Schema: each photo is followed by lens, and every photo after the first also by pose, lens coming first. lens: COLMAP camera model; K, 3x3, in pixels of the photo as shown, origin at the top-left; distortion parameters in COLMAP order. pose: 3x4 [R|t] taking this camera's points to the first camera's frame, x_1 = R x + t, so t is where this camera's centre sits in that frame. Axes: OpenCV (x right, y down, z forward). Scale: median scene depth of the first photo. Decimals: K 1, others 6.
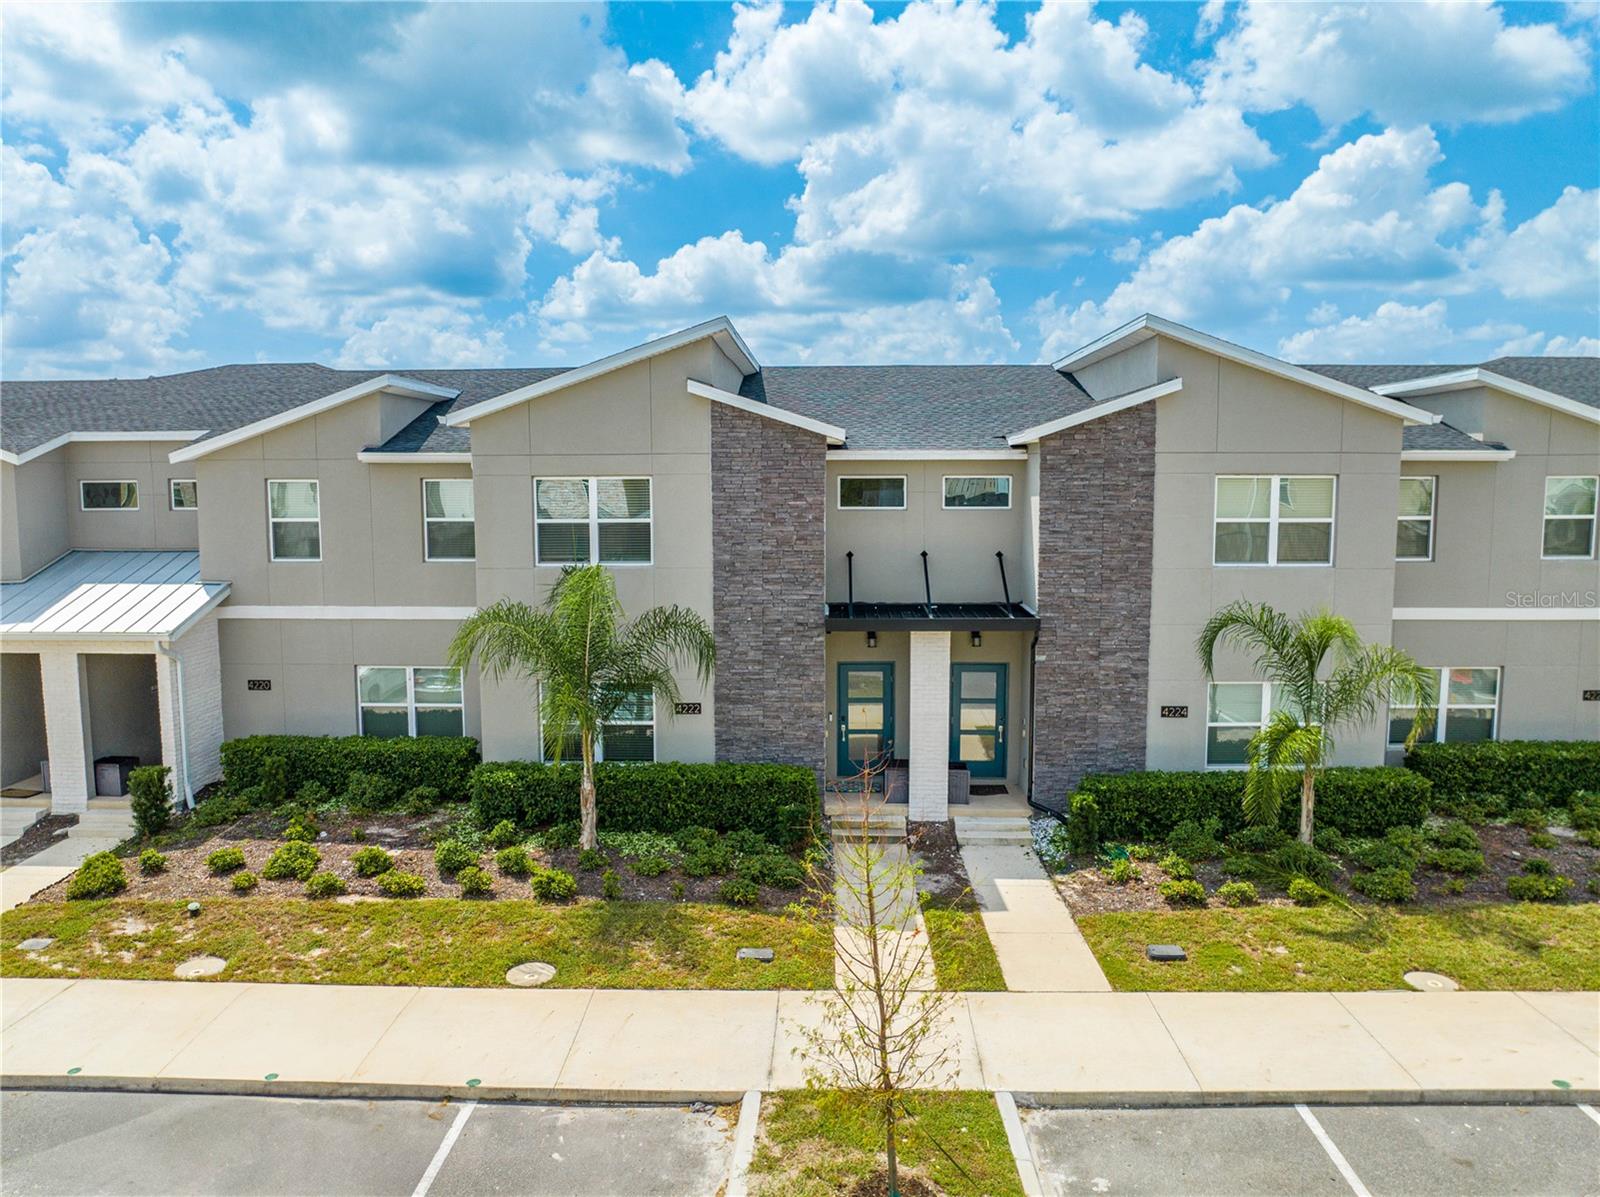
lens RADIAL K [[1133.4, 0, 799.4], [0, 1133.4, 601.1], [0, 0, 1]] dist [-0.050963, 0.022887]
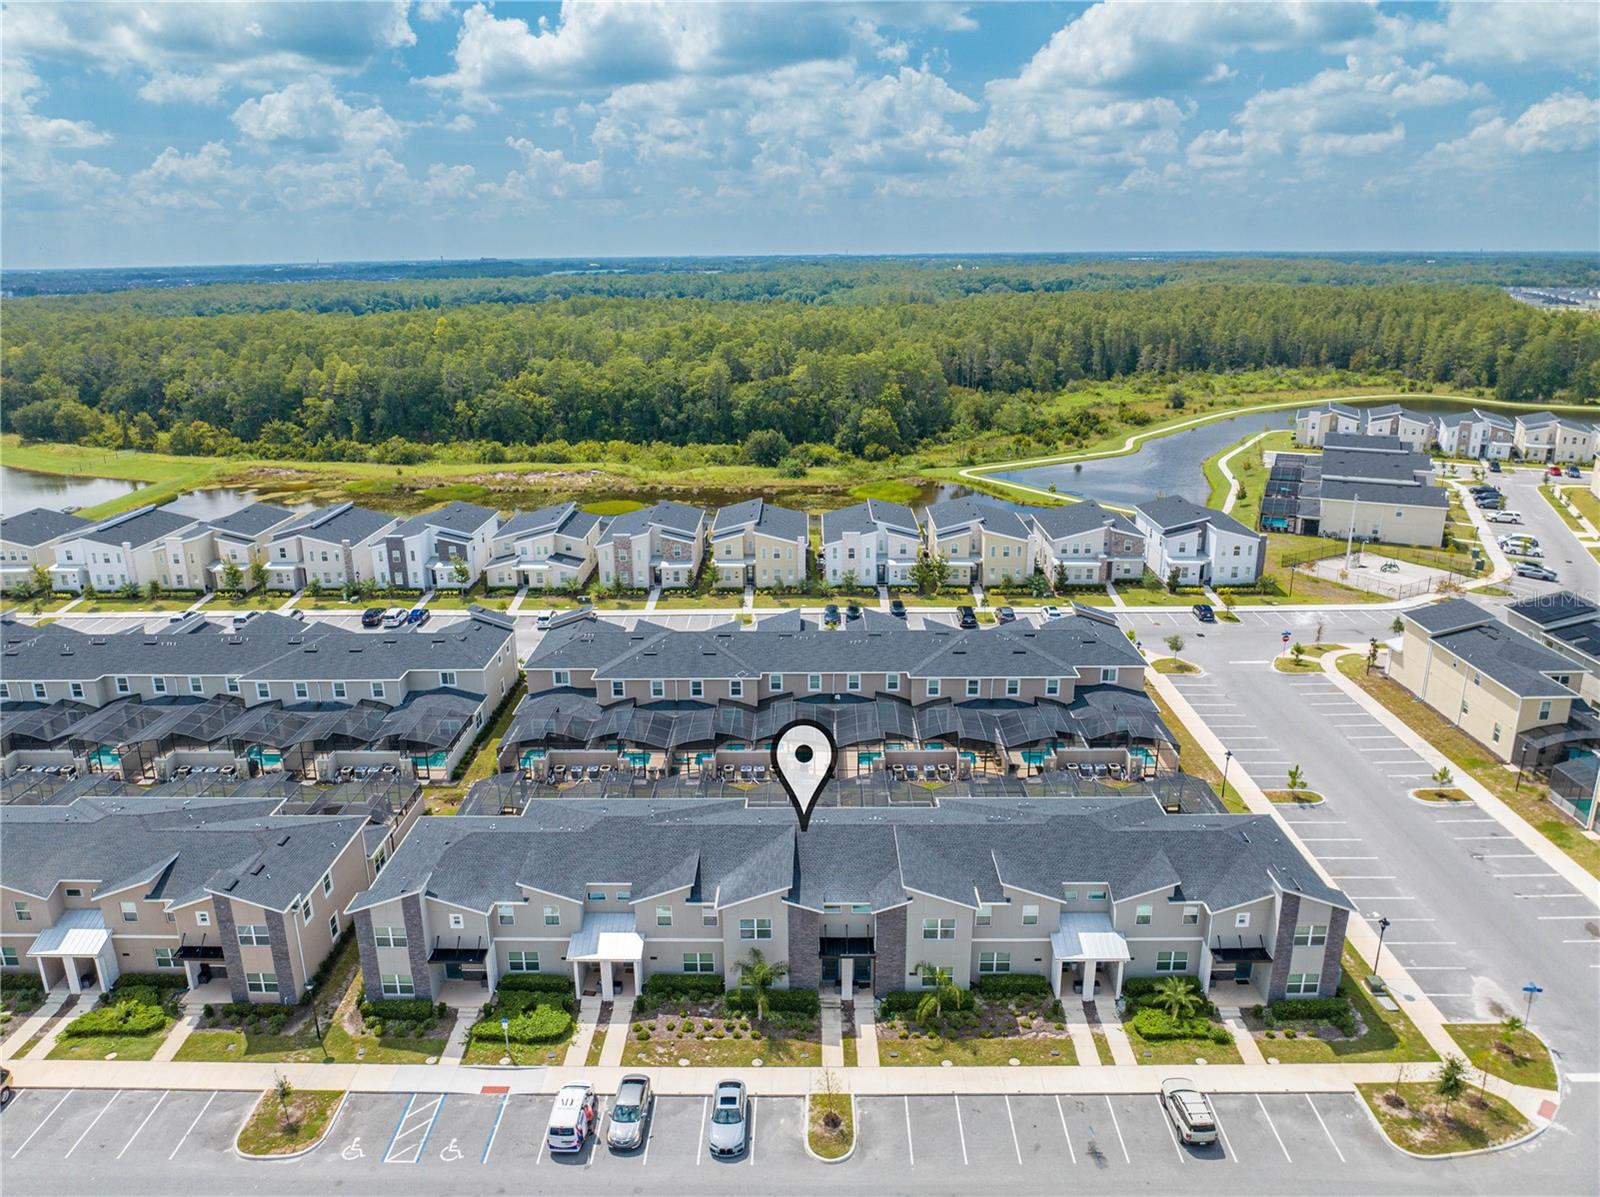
lens RADIAL K [[1133.4, 0, 831.3], [0, 1133.4, 590.7], [0, 0, 1]] dist [-0.050963, 0.022887]
pose [[0.998882, 0.001273, 0.047252, -0.118146], [-0.009953, 0.982891, 0.183919, -1.895581], [-0.046209, -0.184184, 0.981805, -2.497753]]
